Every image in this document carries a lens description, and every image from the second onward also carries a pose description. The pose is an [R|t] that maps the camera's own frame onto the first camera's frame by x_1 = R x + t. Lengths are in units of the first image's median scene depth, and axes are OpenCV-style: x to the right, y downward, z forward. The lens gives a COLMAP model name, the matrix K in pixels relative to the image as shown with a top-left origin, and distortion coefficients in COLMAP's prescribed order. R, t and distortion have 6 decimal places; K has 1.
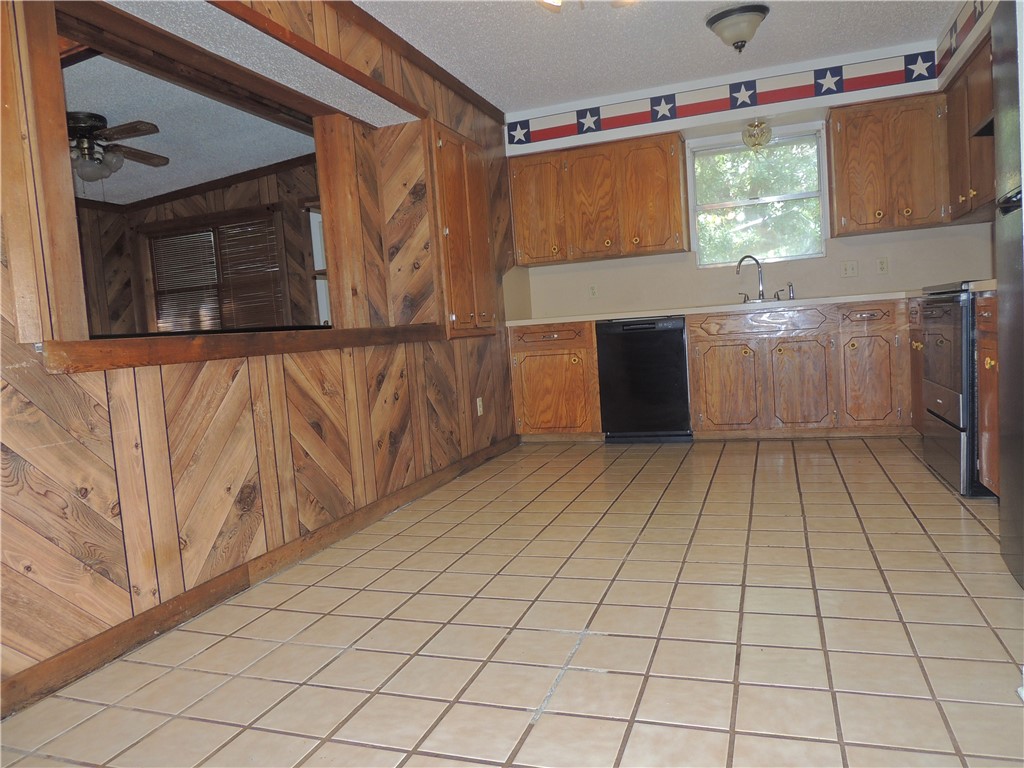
lens RADIAL K [[728.1, 0, 517.6], [0, 728.1, 385.9], [0, 0, 1]] dist [-0.023795, 0.007824]
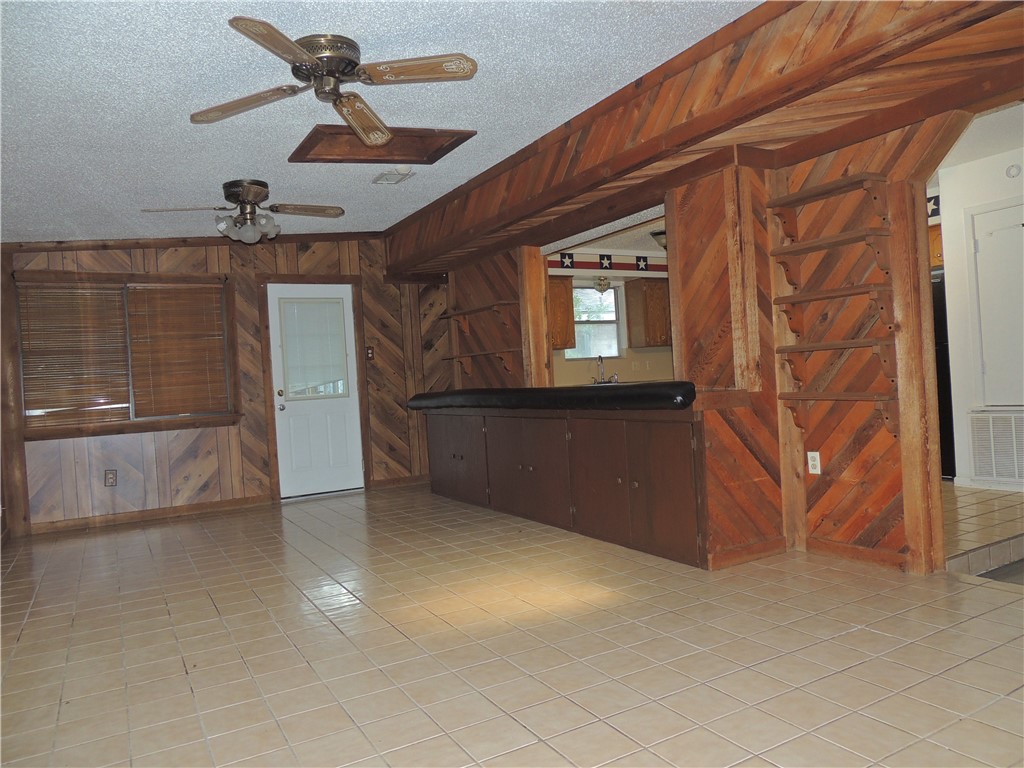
lens RADIAL K [[728.1, 0, 517.6], [0, 728.1, 385.9], [0, 0, 1]] dist [-0.023795, 0.007824]
pose [[0.658210, 0.027453, 0.752334, -1.116165], [0.068695, 0.992976, -0.096334, 0.039695], [-0.749694, 0.115090, 0.651701, 0.070773]]
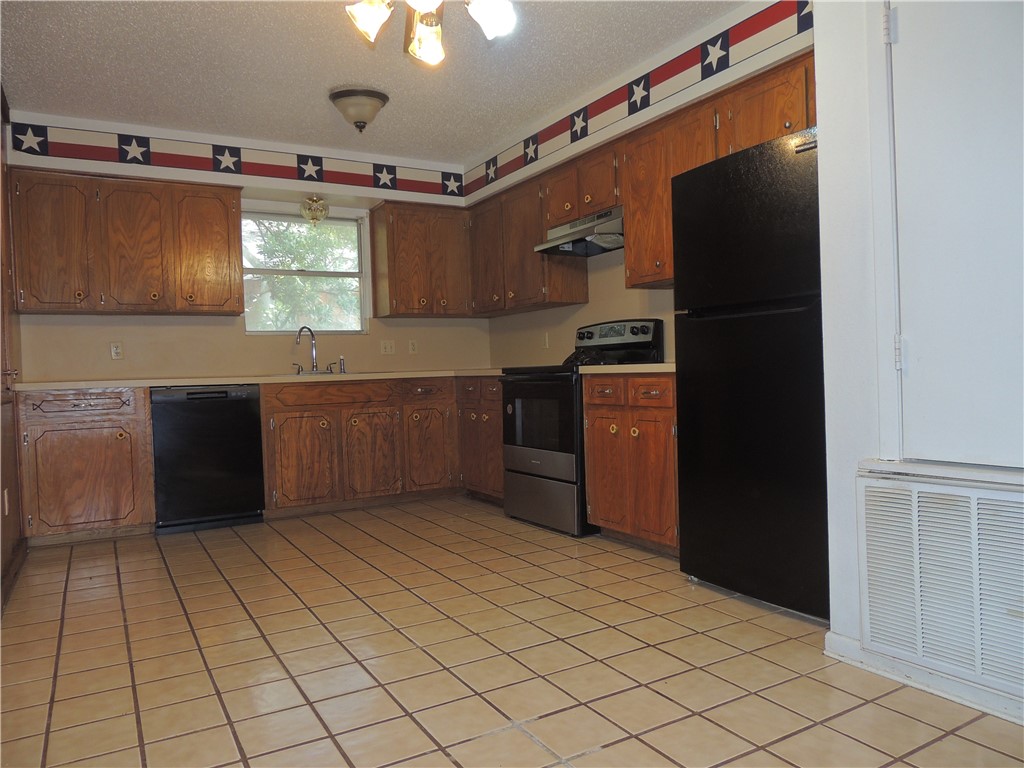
lens RADIAL K [[728.1, 0, 517.6], [0, 728.1, 385.9], [0, 0, 1]] dist [-0.023795, 0.007824]
pose [[0.649145, 0.035409, 0.759840, -0.259026], [0.043601, 0.995542, -0.083642, -0.003263], [-0.759414, 0.087426, 0.644707, 0.157057]]
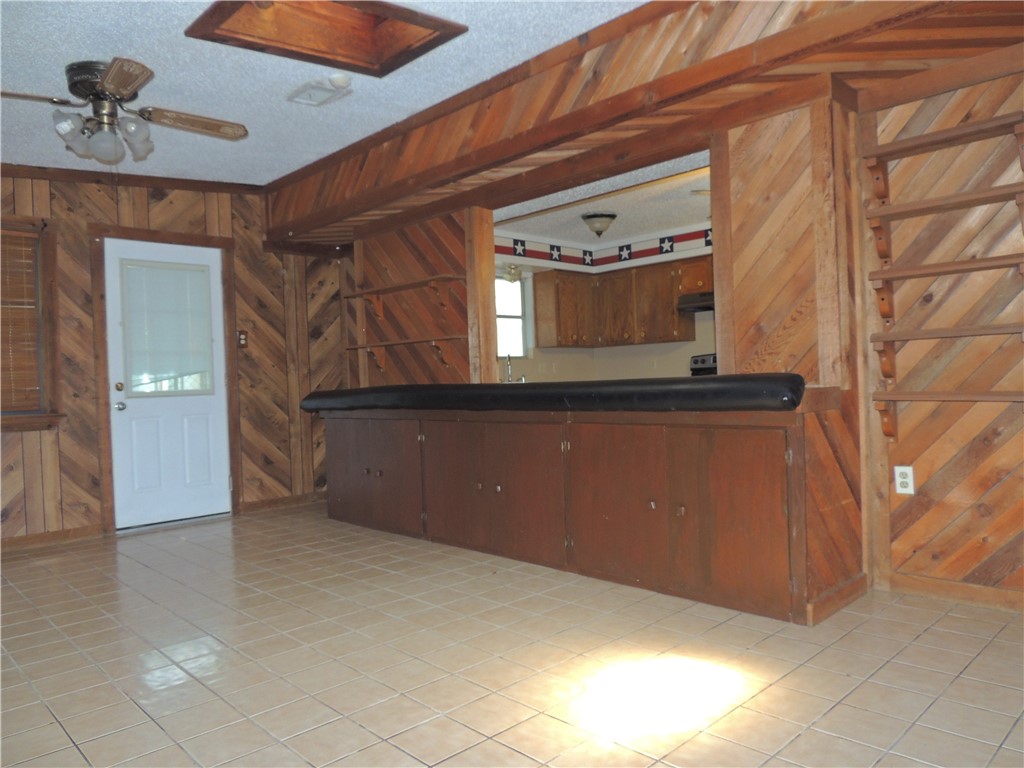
lens RADIAL K [[728.1, 0, 517.6], [0, 728.1, 385.9], [0, 0, 1]] dist [-0.023795, 0.007824]
pose [[0.449971, 0.051174, 0.891576, -1.027078], [0.070824, 0.993167, -0.092749, 0.021683], [-0.890230, 0.104880, 0.443272, 0.367150]]
